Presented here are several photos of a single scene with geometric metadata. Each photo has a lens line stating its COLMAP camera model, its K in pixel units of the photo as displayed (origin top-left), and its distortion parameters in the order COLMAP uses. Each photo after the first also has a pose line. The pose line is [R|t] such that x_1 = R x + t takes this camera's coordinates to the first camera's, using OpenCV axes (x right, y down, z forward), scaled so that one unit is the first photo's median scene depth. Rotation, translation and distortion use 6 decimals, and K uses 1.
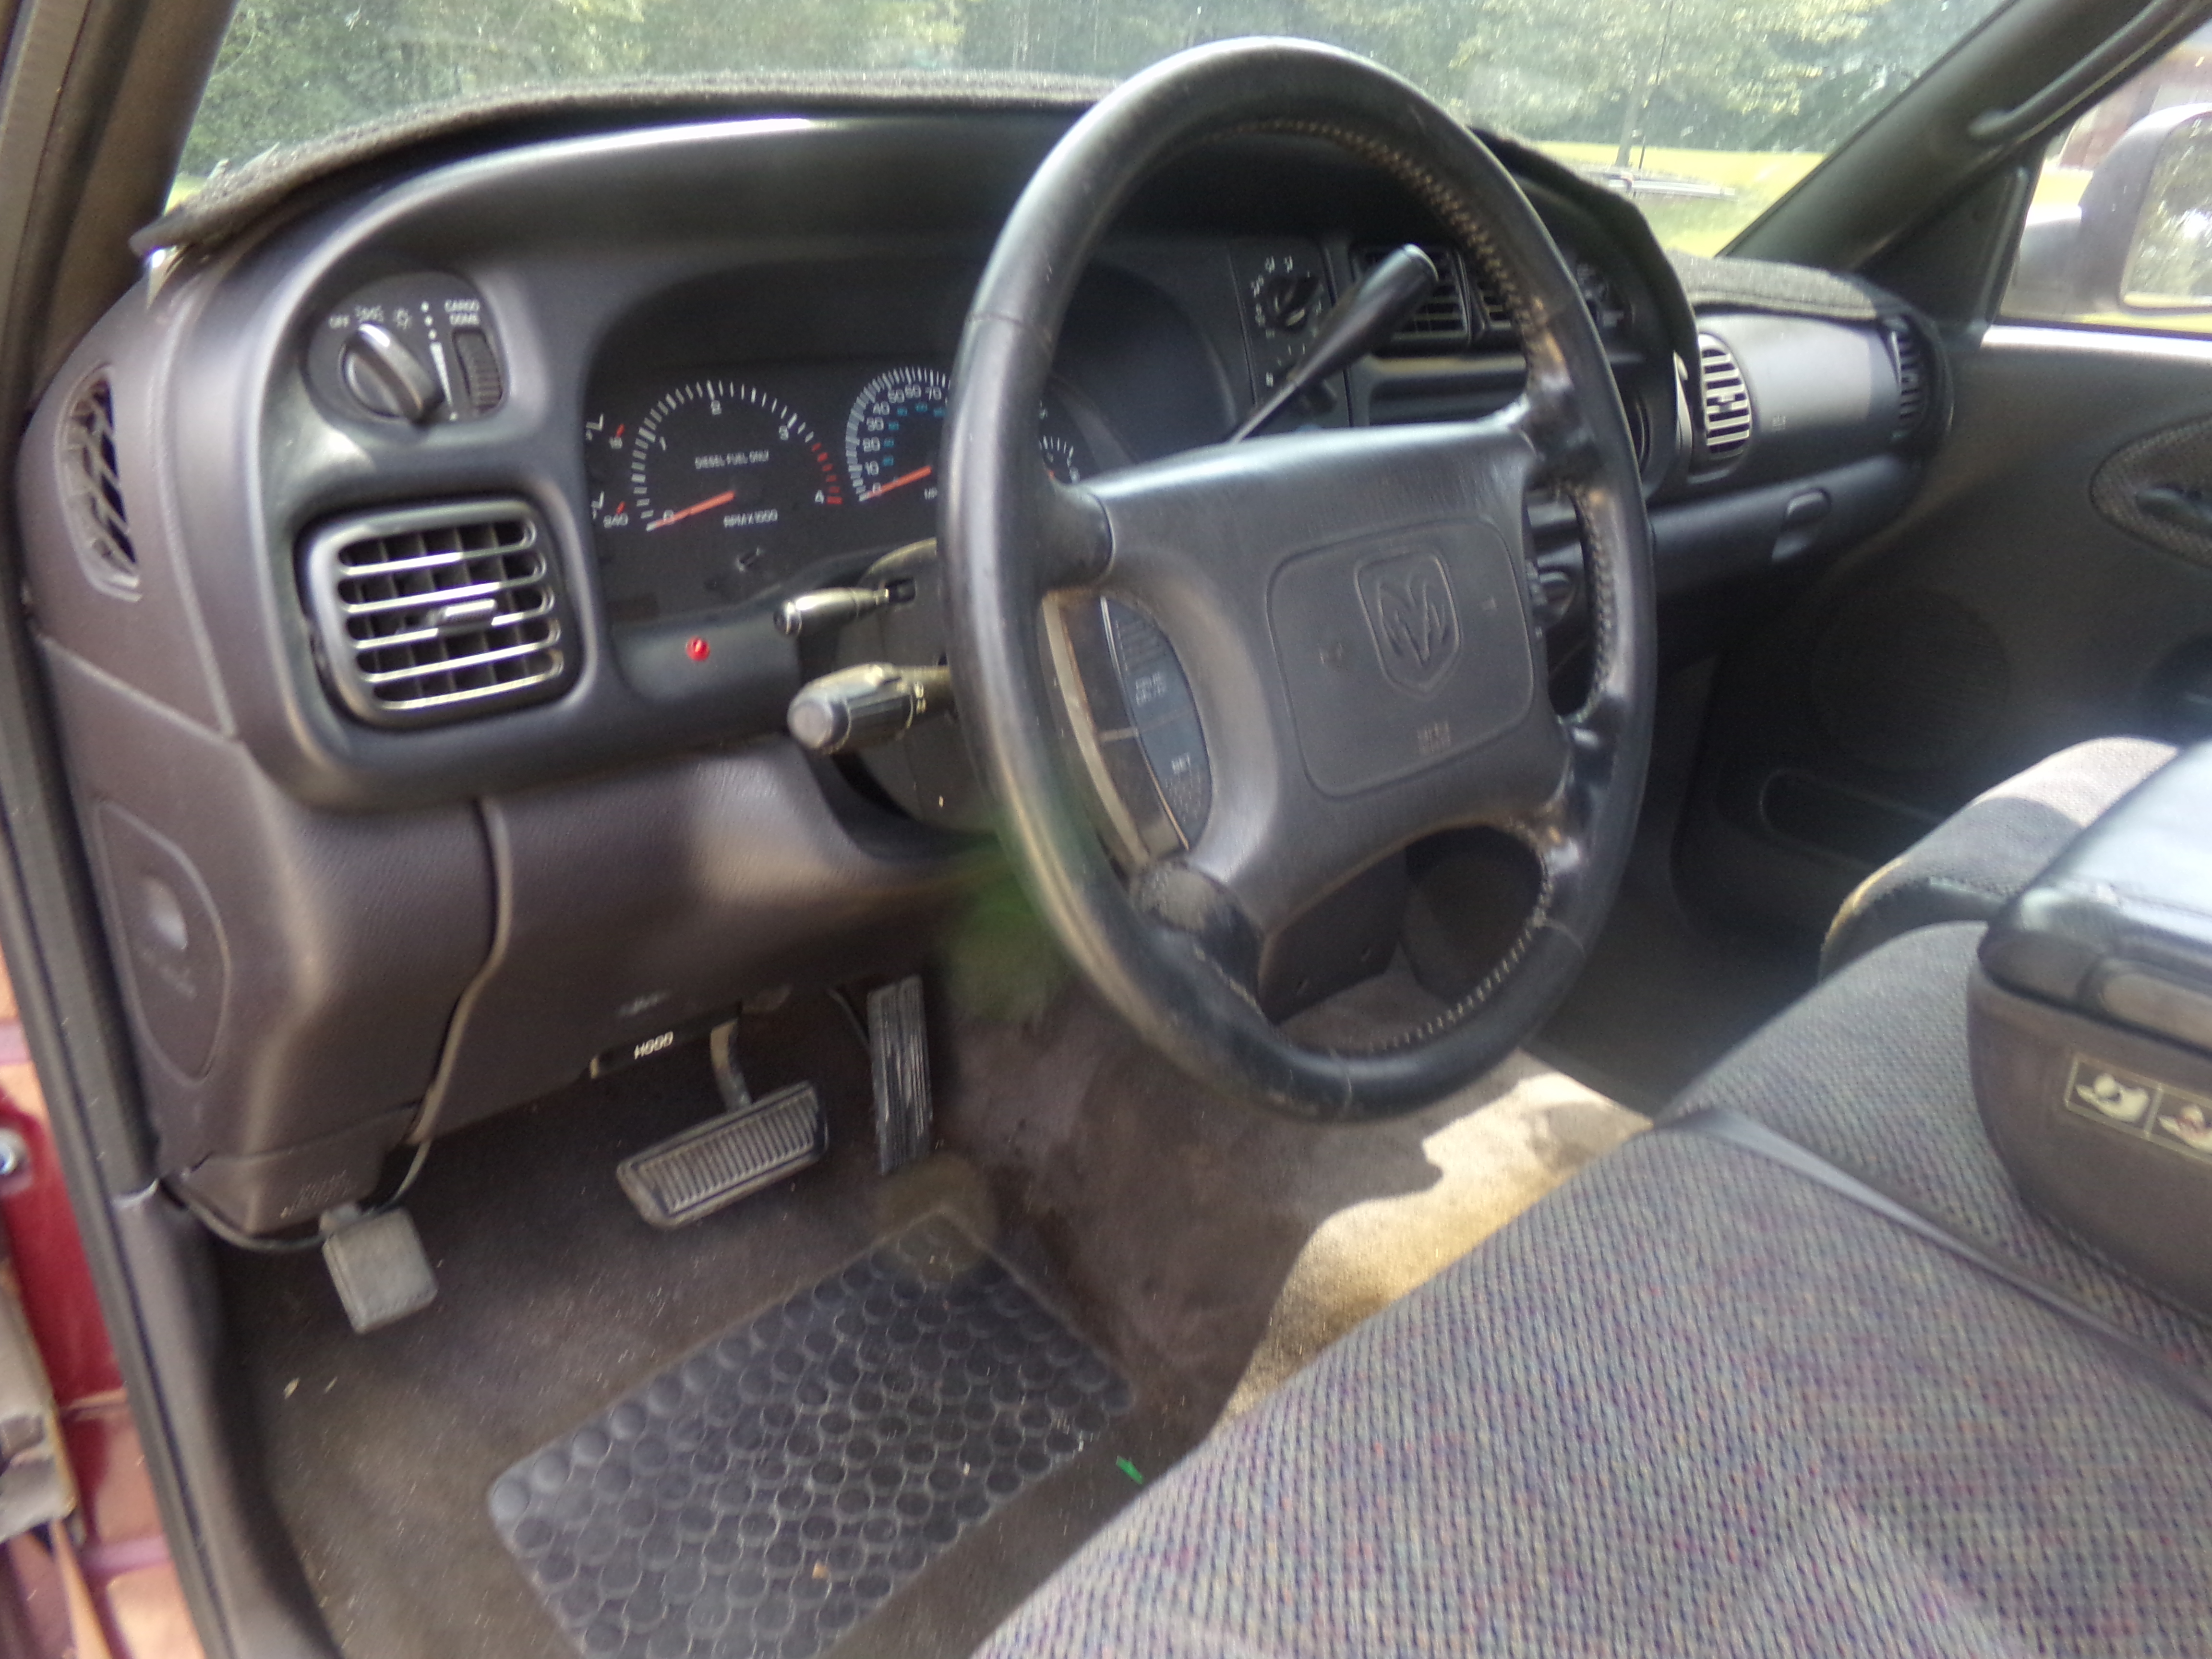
lens RADIAL K [[1514.3, 0, 1108.4], [0, 1514.3, 869.5], [0, 0, 1]] dist [0.014914, 0.002076]
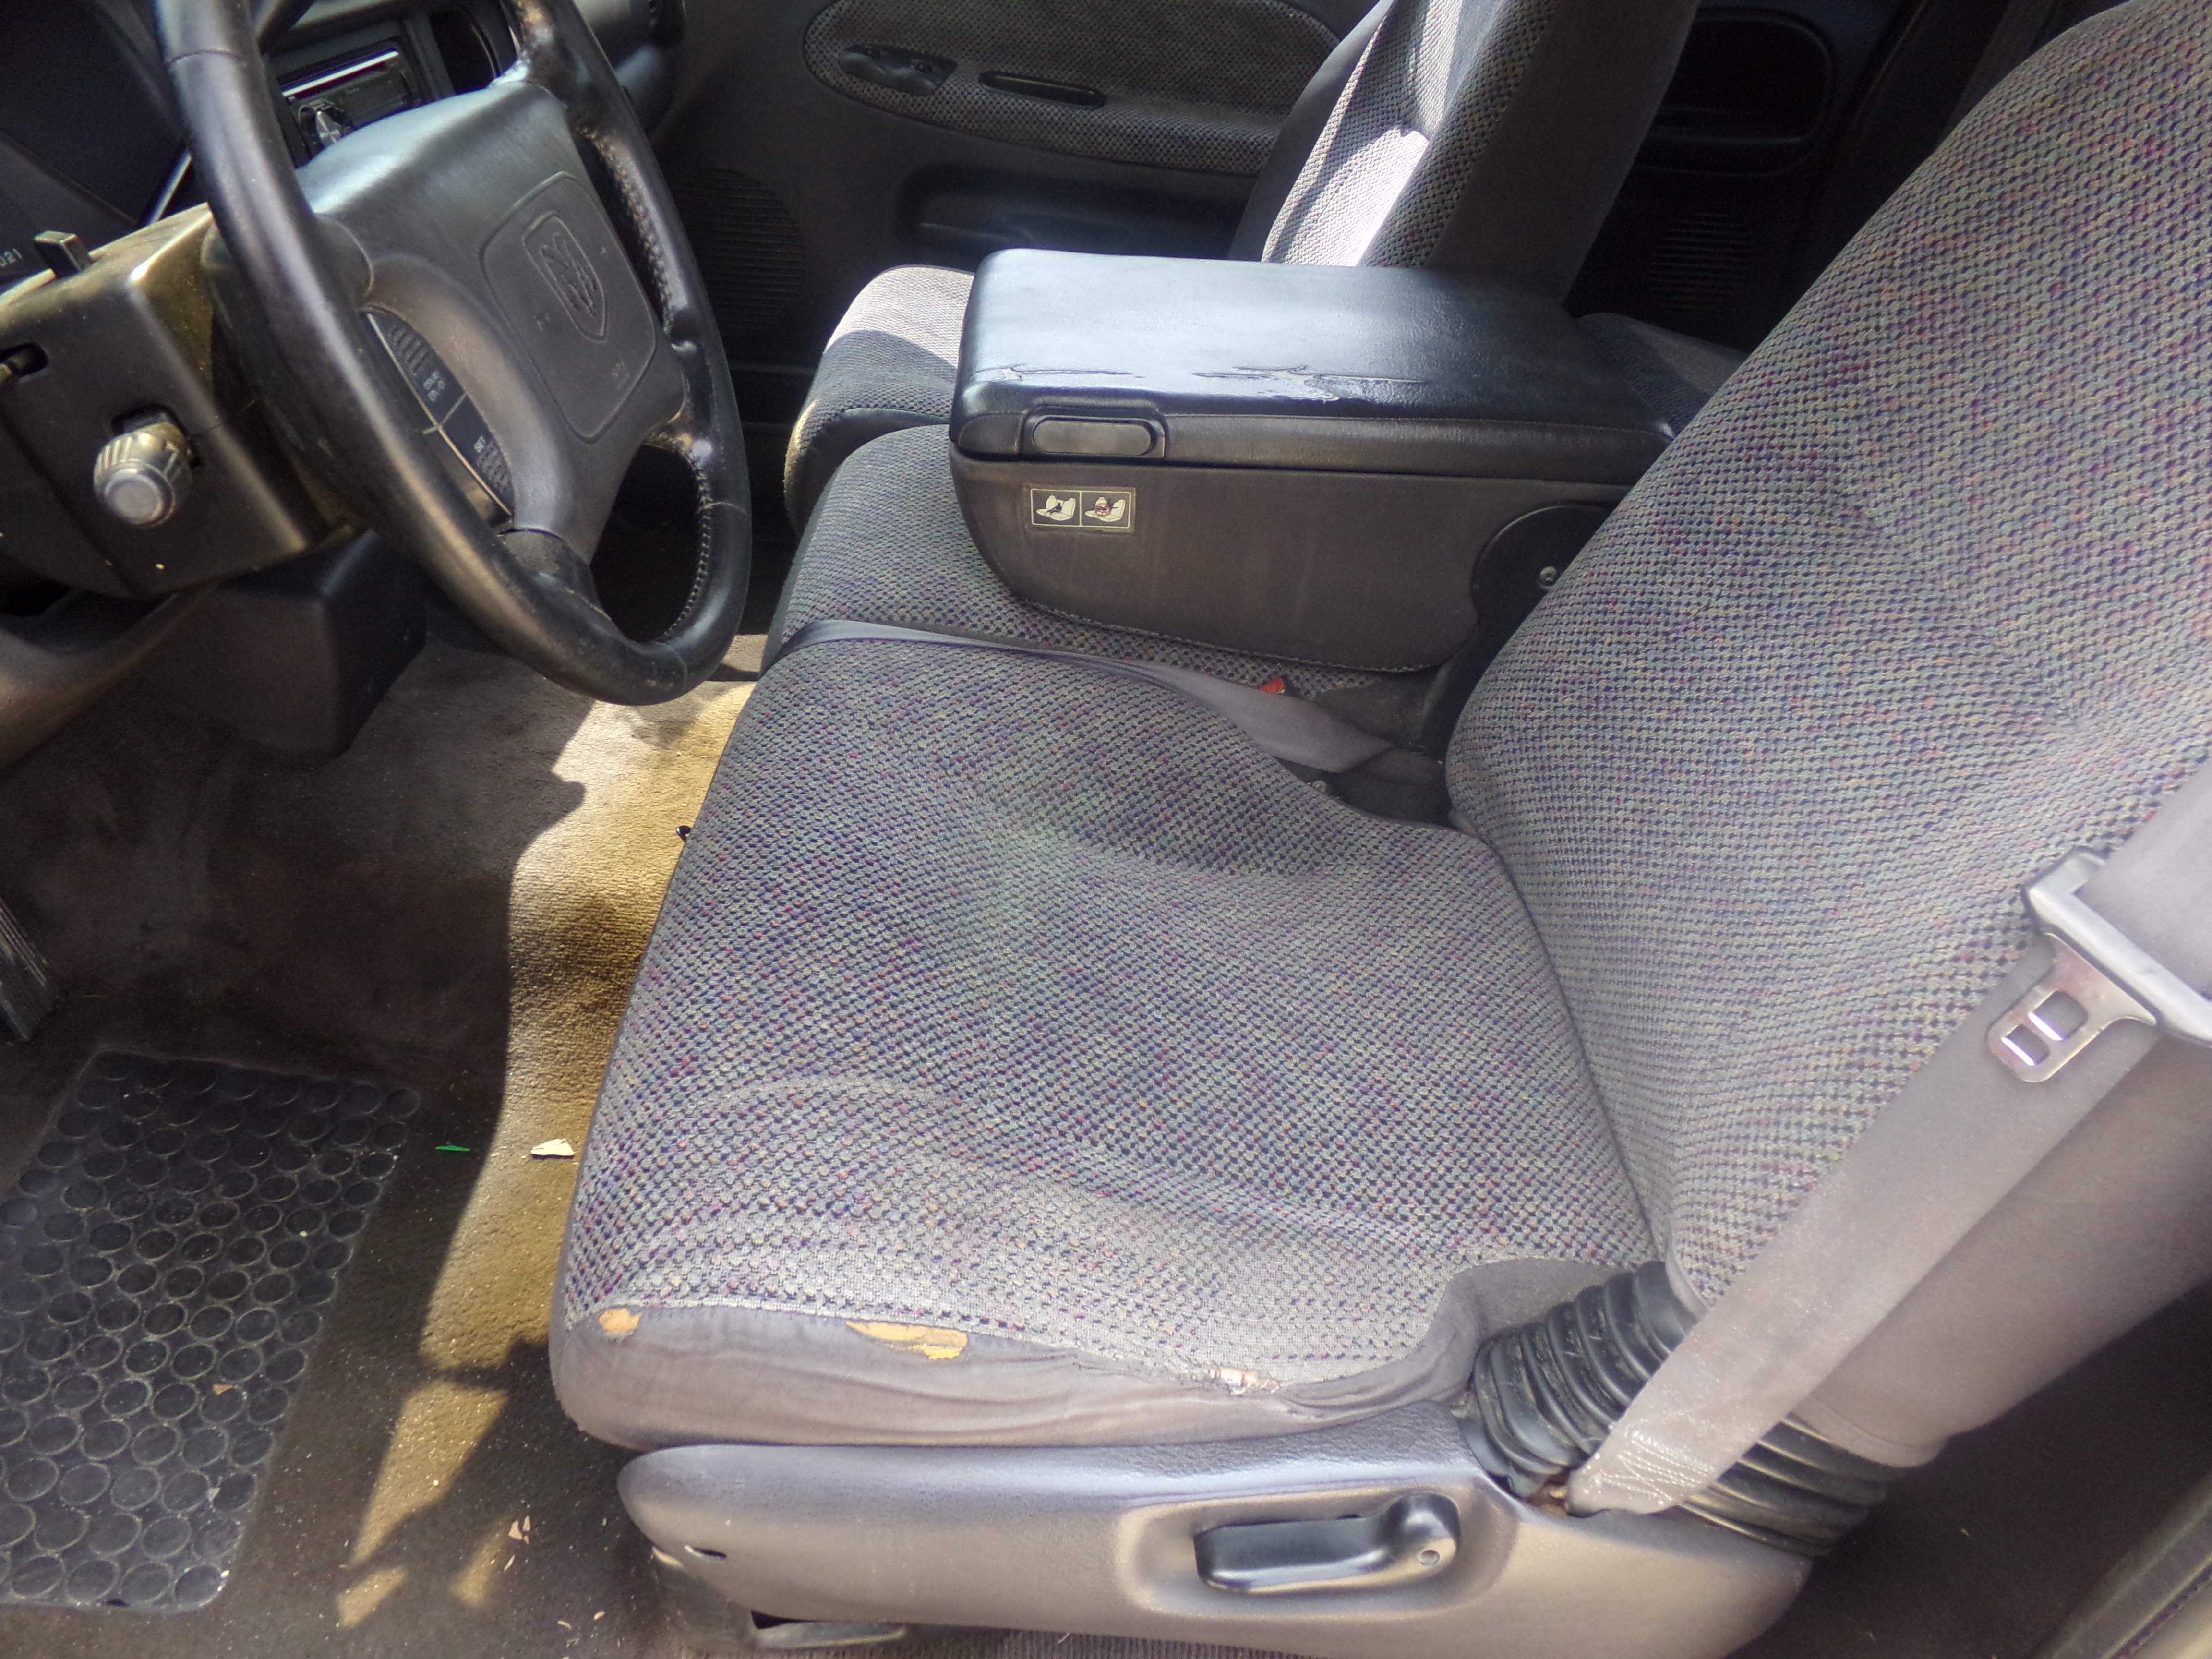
lens RADIAL K [[1514.3, 0, 1108.4], [0, 1514.3, 869.5], [0, 0, 1]] dist [0.014914, 0.002076]
pose [[0.677564, -0.439677, 0.589569, -0.237890], [0.286261, 0.896075, 0.339271, -0.017570], [-0.677467, -0.061107, 0.733010, -0.108858]]
